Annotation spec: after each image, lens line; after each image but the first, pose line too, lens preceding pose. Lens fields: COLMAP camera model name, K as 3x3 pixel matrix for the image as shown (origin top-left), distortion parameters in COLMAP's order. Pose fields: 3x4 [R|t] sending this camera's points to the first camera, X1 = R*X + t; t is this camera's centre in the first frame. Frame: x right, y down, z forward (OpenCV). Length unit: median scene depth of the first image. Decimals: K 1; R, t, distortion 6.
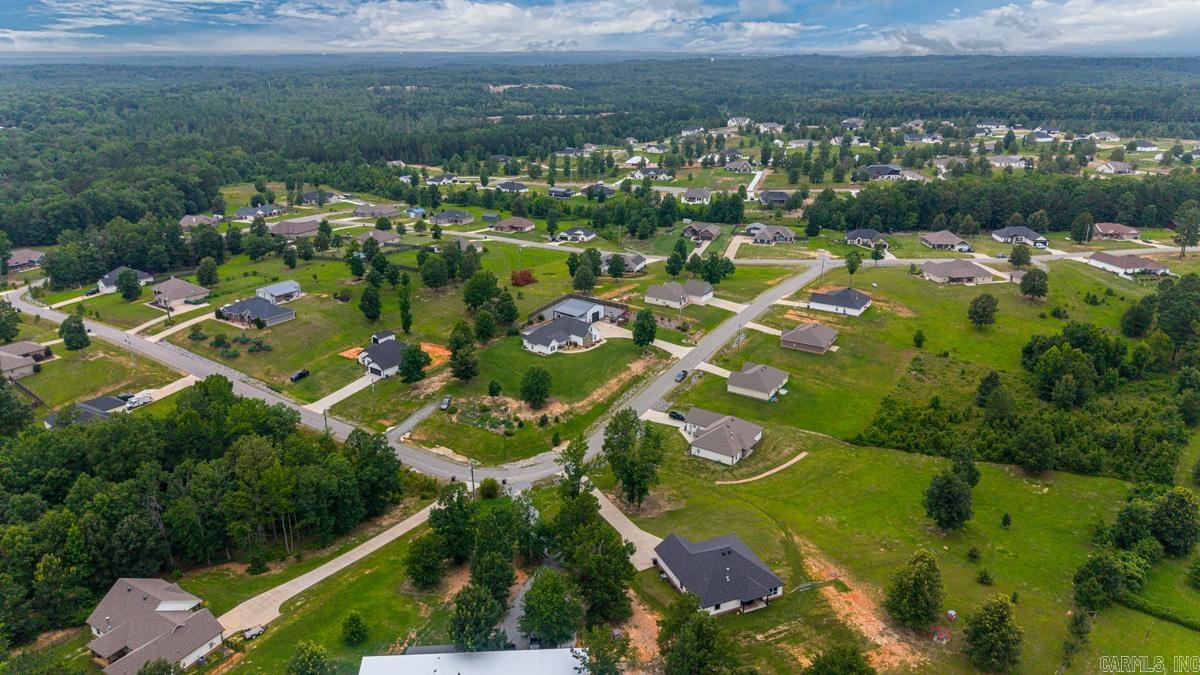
lens RADIAL K [[798.7, 0, 596.9], [0, 798.7, 339.0], [0, 0, 1]] dist [0.069900, -0.092419]
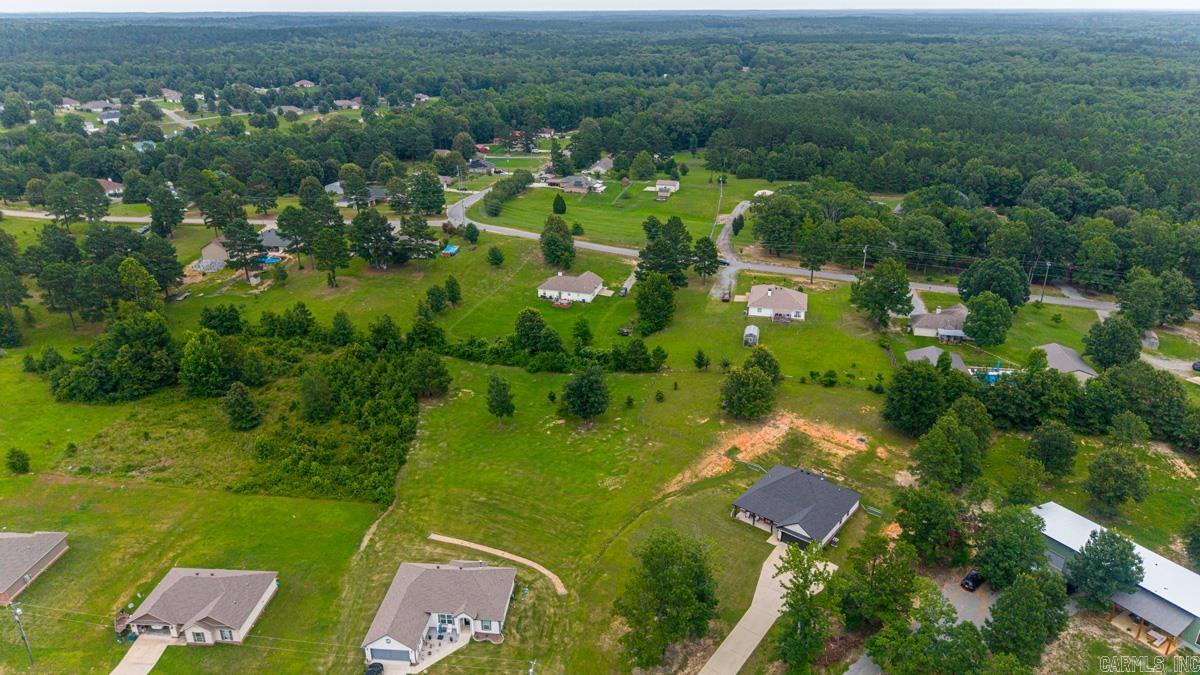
lens RADIAL K [[801.8, 0, 600.0], [0, 801.8, 337.5], [0, 0, 1]] dist [0.052695, -0.077370]
pose [[-0.473904, -0.335728, 0.814065, -0.267807], [0.300809, 0.807135, 0.507984, -0.255560], [-0.827604, 0.485613, -0.281515, 0.794357]]
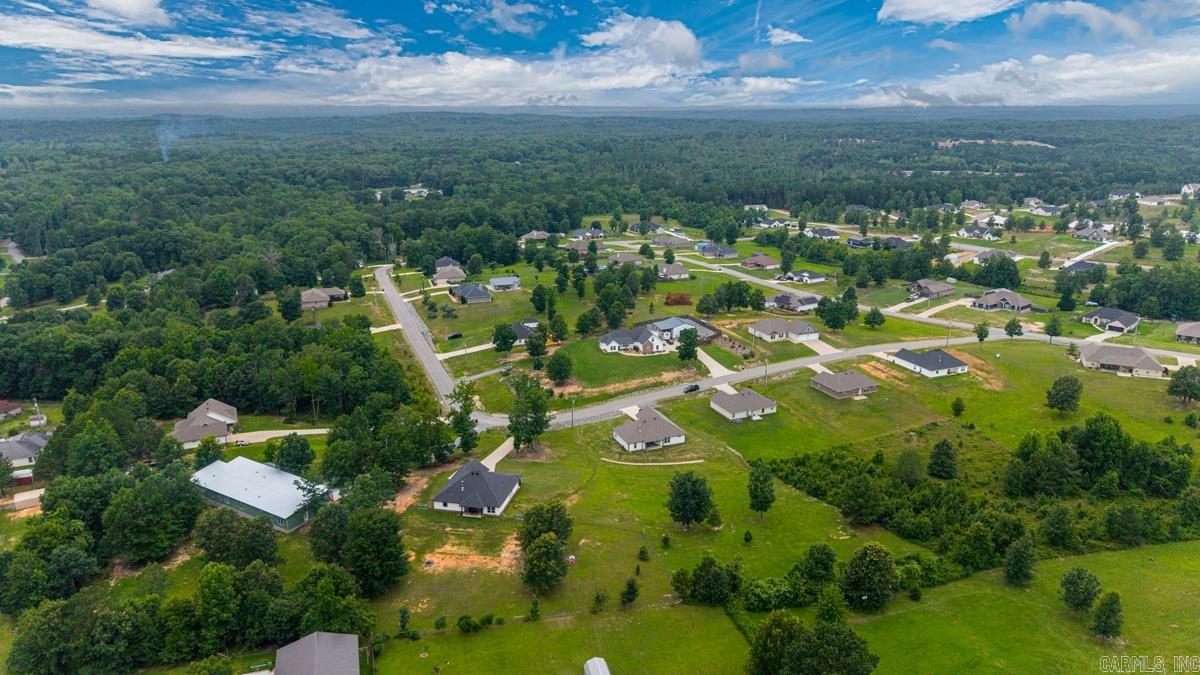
lens RADIAL K [[801.8, 0, 600.0], [0, 801.8, 337.5], [0, 0, 1]] dist [0.052695, -0.077370]
pose [[0.821218, 0.158987, -0.548018, 0.578132], [-0.193368, 0.981113, -0.005133, 0.006207], [0.536852, 0.110184, 0.836451, -0.015978]]
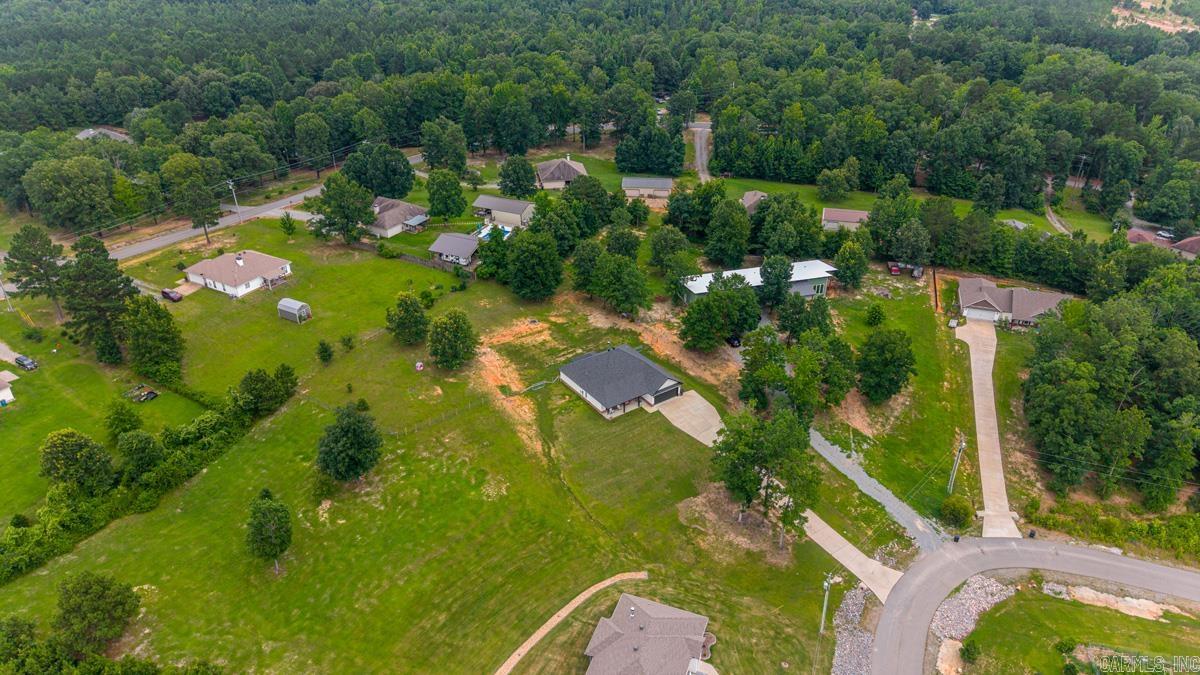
lens RADIAL K [[801.8, 0, 600.0], [0, 801.8, 337.5], [0, 0, 1]] dist [0.052695, -0.077370]
pose [[-0.976931, 0.104327, -0.186336, 0.211263], [-0.073466, 0.655106, 0.751956, -0.310485], [0.200520, 0.748299, -0.632329, 0.936953]]
